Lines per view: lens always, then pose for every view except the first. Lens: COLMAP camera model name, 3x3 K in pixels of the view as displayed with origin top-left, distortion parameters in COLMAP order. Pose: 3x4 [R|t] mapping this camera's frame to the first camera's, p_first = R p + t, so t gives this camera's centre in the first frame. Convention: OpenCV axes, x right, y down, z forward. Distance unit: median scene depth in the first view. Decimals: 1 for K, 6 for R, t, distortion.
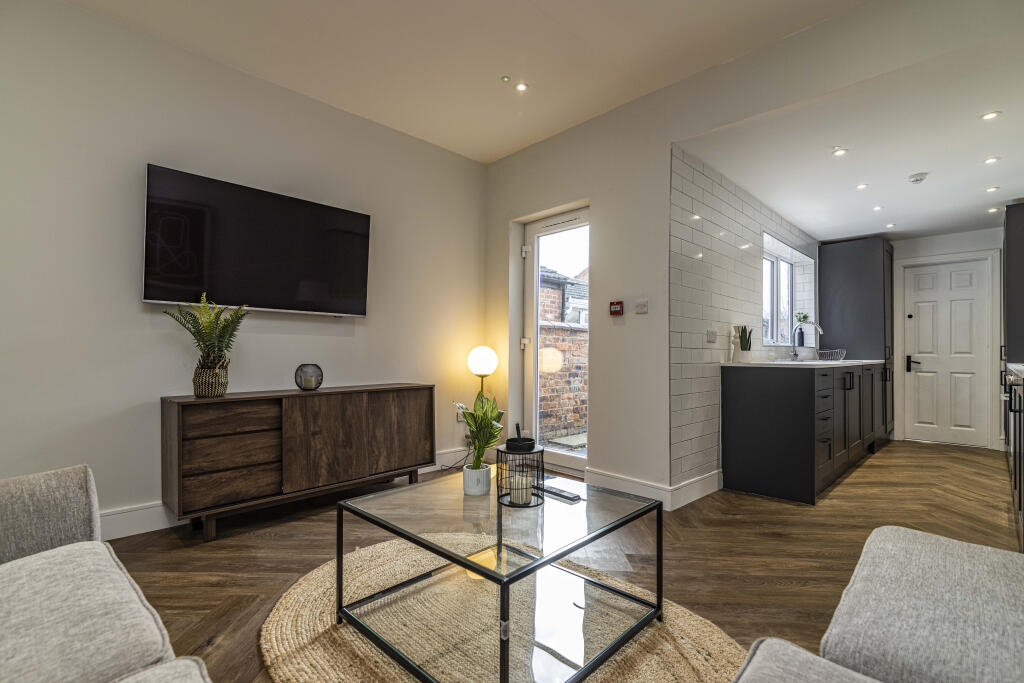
lens RADIAL K [[481.6, 0, 512.2], [0, 481.6, 349.0], [0, 0, 1]] dist [0.002430, 0.000080]
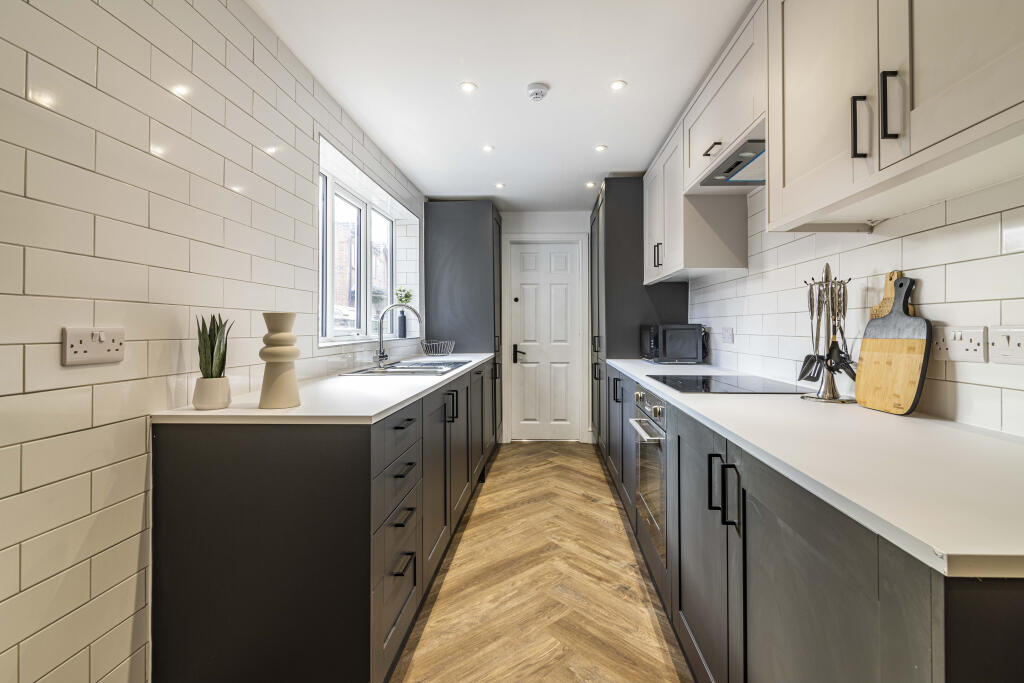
lens RADIAL K [[479.7, 0, 528.0], [0, 479.7, 315.5], [0, 0, 1]] dist [0.000221, 0.000066]
pose [[0.739236, 0.010109, 0.673370, 0.262065], [-0.000294, 0.999892, -0.014688, -0.027122], [-0.673446, 0.010660, 0.739159, 0.353636]]
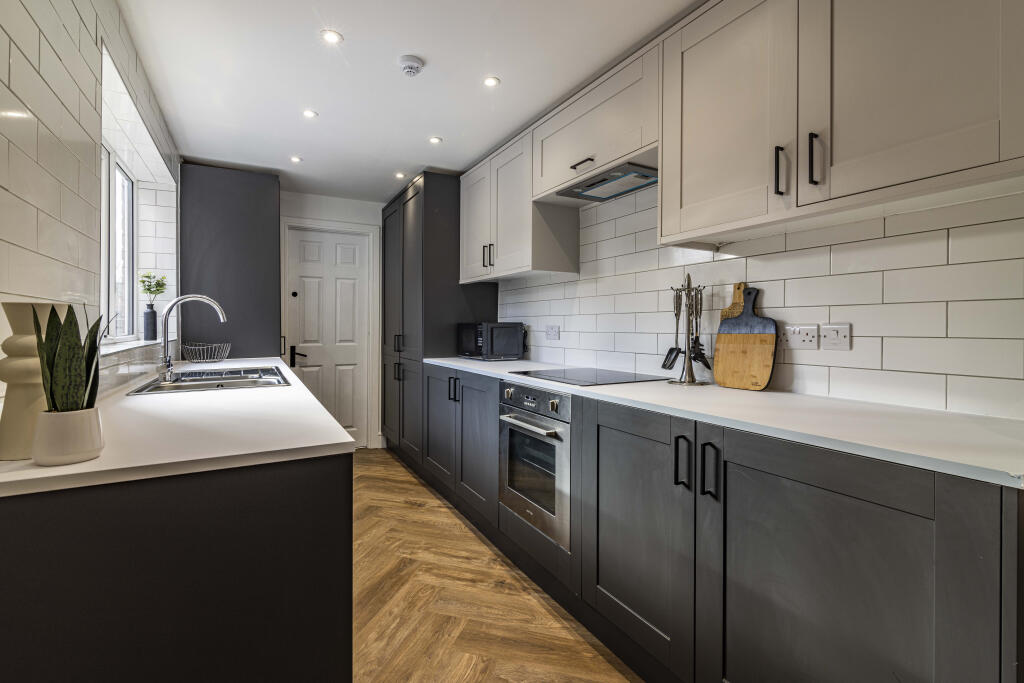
lens RADIAL K [[478.4, 0, 512.6], [0, 478.4, 320.6], [0, 0, 1]] dist [0.001081, -0.000234]
pose [[0.286126, 0.003677, 0.958185, 0.207903], [-0.003819, 0.999989, -0.002697, -0.026273], [-0.958184, -0.002887, 0.286137, 0.472449]]
